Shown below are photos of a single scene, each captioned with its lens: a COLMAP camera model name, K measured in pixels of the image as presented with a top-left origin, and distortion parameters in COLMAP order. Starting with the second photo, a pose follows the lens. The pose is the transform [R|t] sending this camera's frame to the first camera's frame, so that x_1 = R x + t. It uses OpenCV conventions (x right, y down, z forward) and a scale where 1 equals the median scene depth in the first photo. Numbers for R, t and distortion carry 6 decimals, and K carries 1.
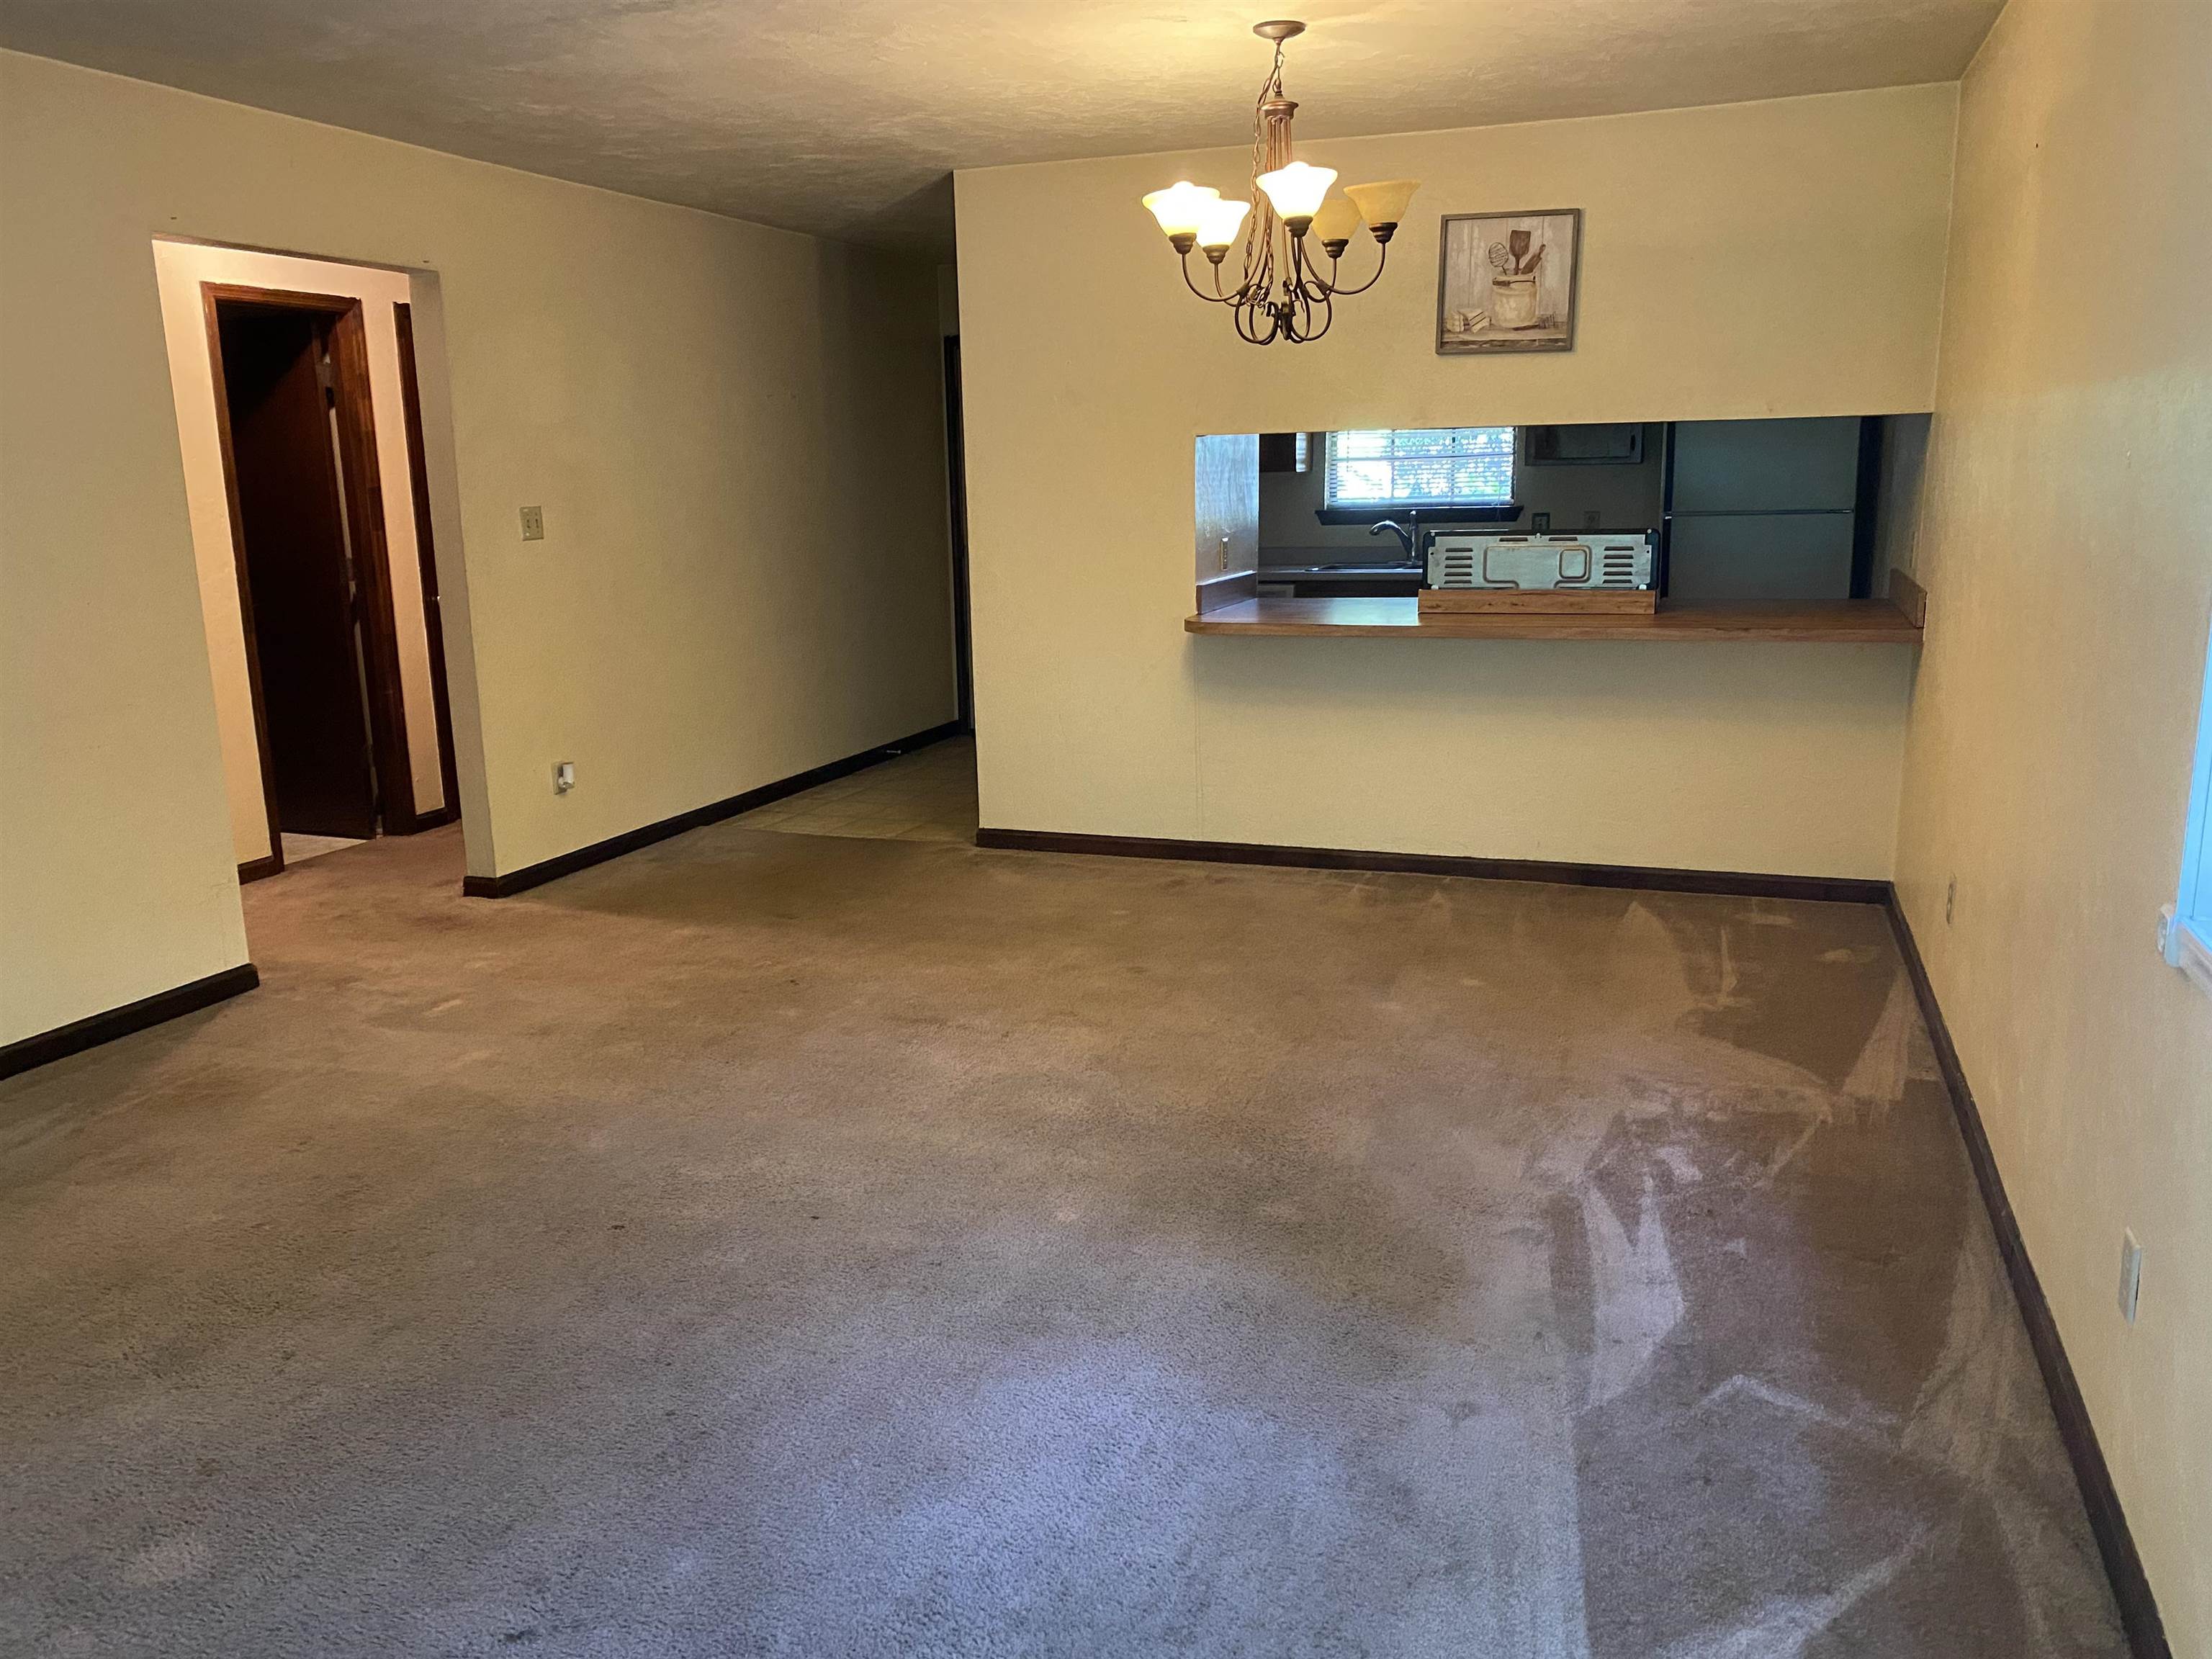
lens RADIAL K [[1717.2, 0, 1091.0], [0, 1717.2, 773.0], [0, 0, 1]] dist [0.086893, -0.075674]
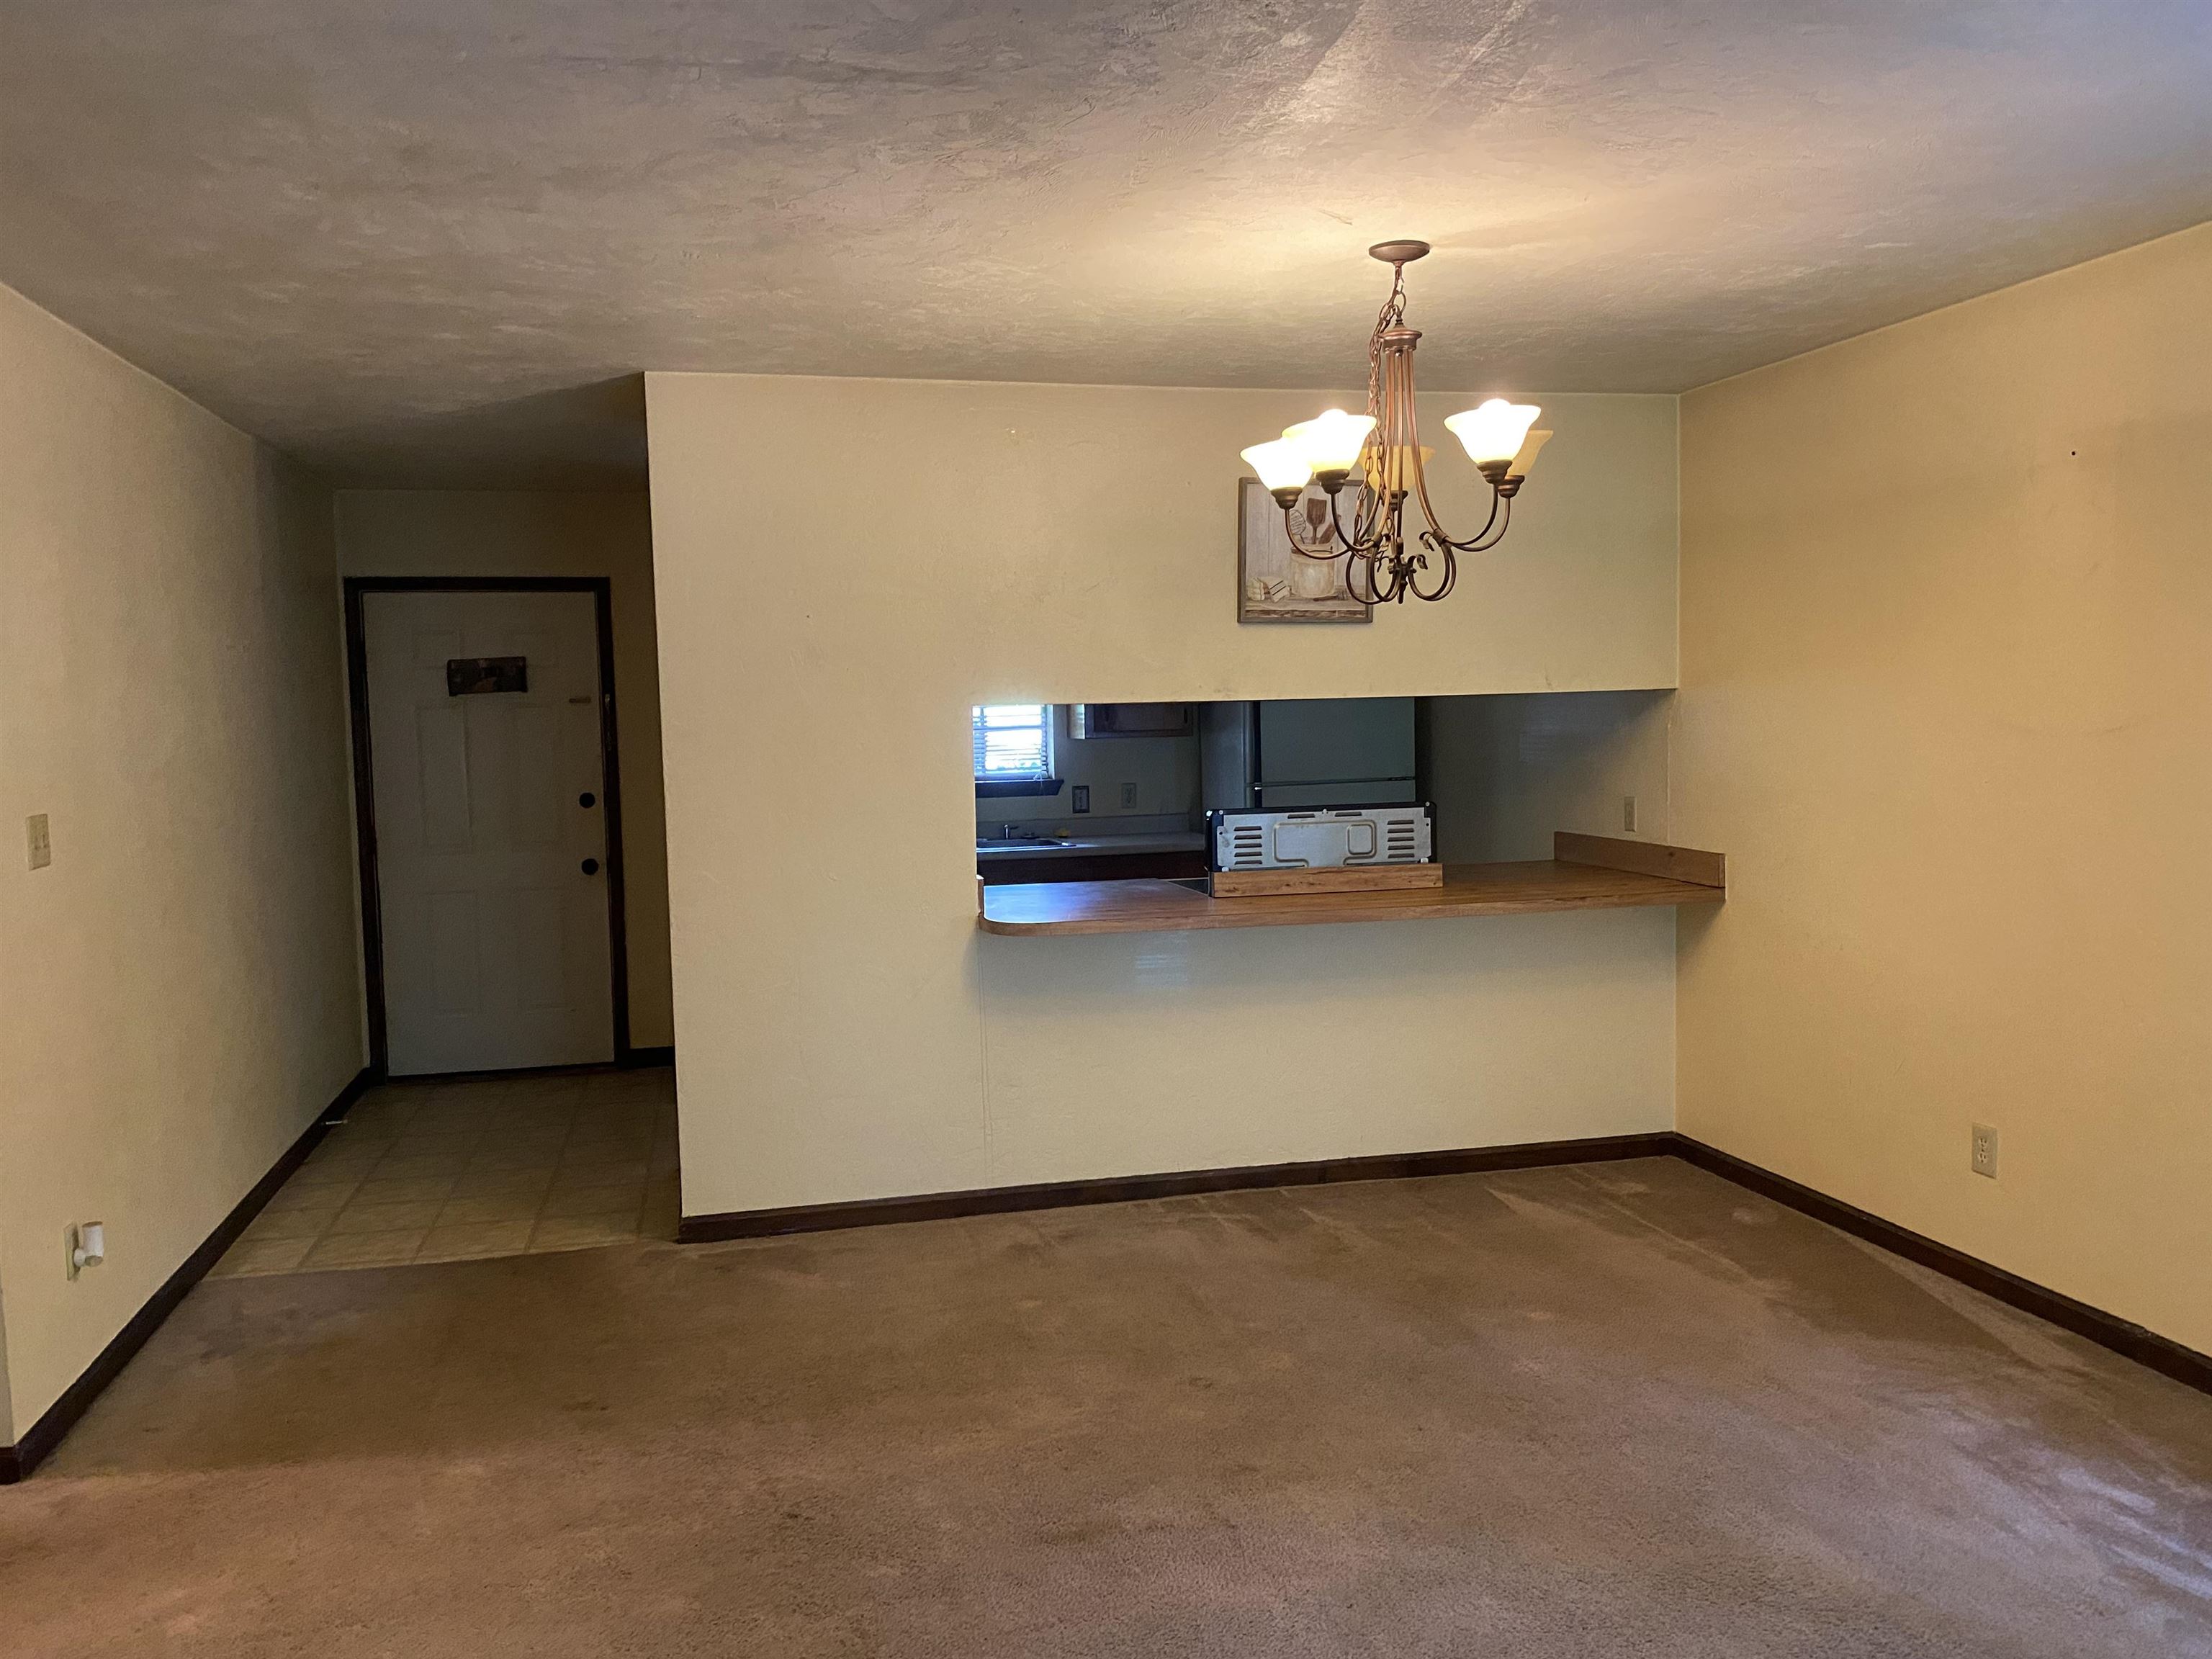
lens RADIAL K [[1672.4, 0, 1090.6], [0, 1672.4, 813.2], [0, 0, 1]] dist [0.057047, -0.074124]
pose [[0.830896, -0.031150, 0.555555, -0.373712], [0.102308, 0.989962, -0.097506, -0.061539], [-0.546942, 0.137855, 0.825742, 0.320106]]
